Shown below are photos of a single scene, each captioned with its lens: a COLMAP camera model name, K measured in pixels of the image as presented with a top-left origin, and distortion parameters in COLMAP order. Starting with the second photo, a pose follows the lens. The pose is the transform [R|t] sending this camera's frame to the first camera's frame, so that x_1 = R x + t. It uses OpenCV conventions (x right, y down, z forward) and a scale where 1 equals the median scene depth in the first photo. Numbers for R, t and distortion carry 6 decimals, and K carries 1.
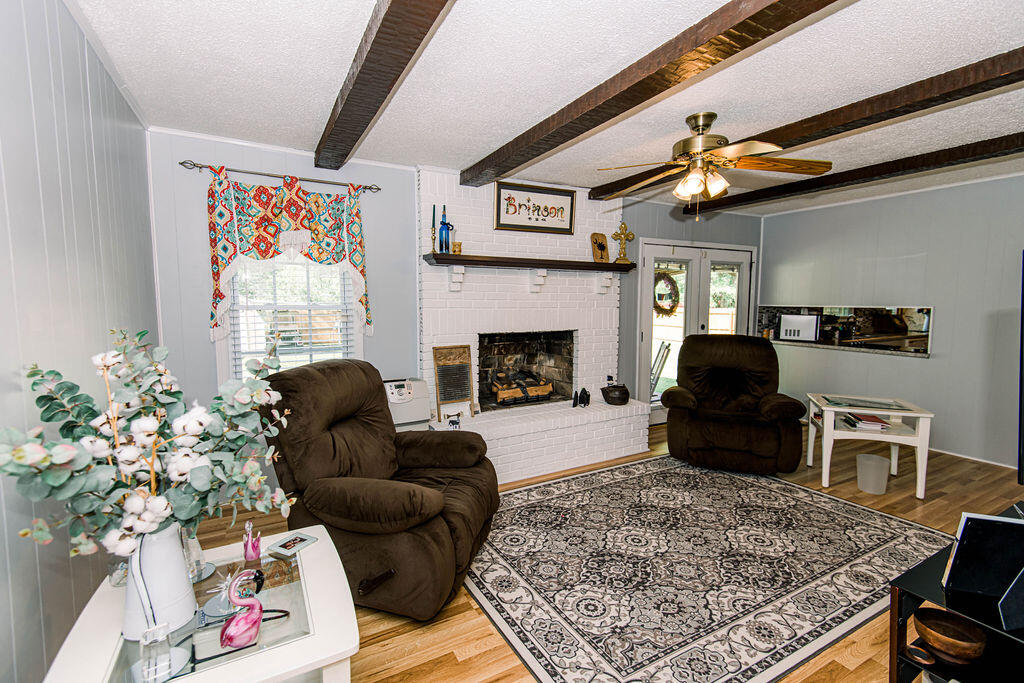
lens RADIAL K [[466.1, 0, 515.4], [0, 466.1, 336.7], [0, 0, 1]] dist [0.024177, -0.008523]
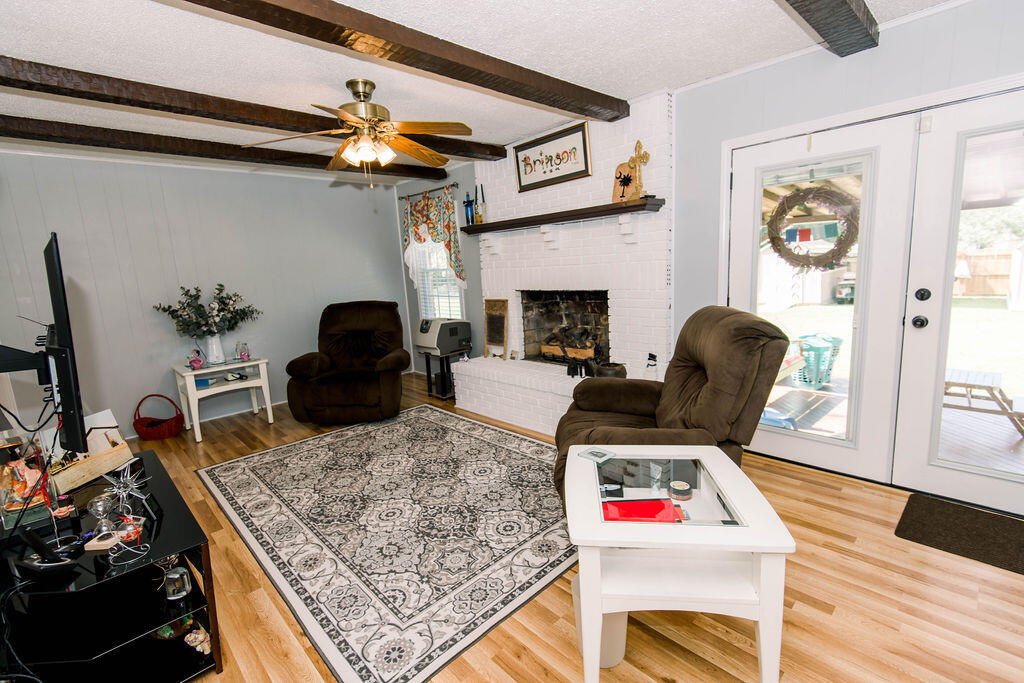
lens RADIAL K [[466.1, 0, 515.0], [0, 466.1, 343.6], [0, 0, 1]] dist [0.024177, -0.008523]
pose [[0.239565, 0.143082, -0.960279, 1.171852], [-0.023914, 0.989650, 0.141493, -0.043762], [0.970586, -0.010933, 0.240508, 0.825154]]
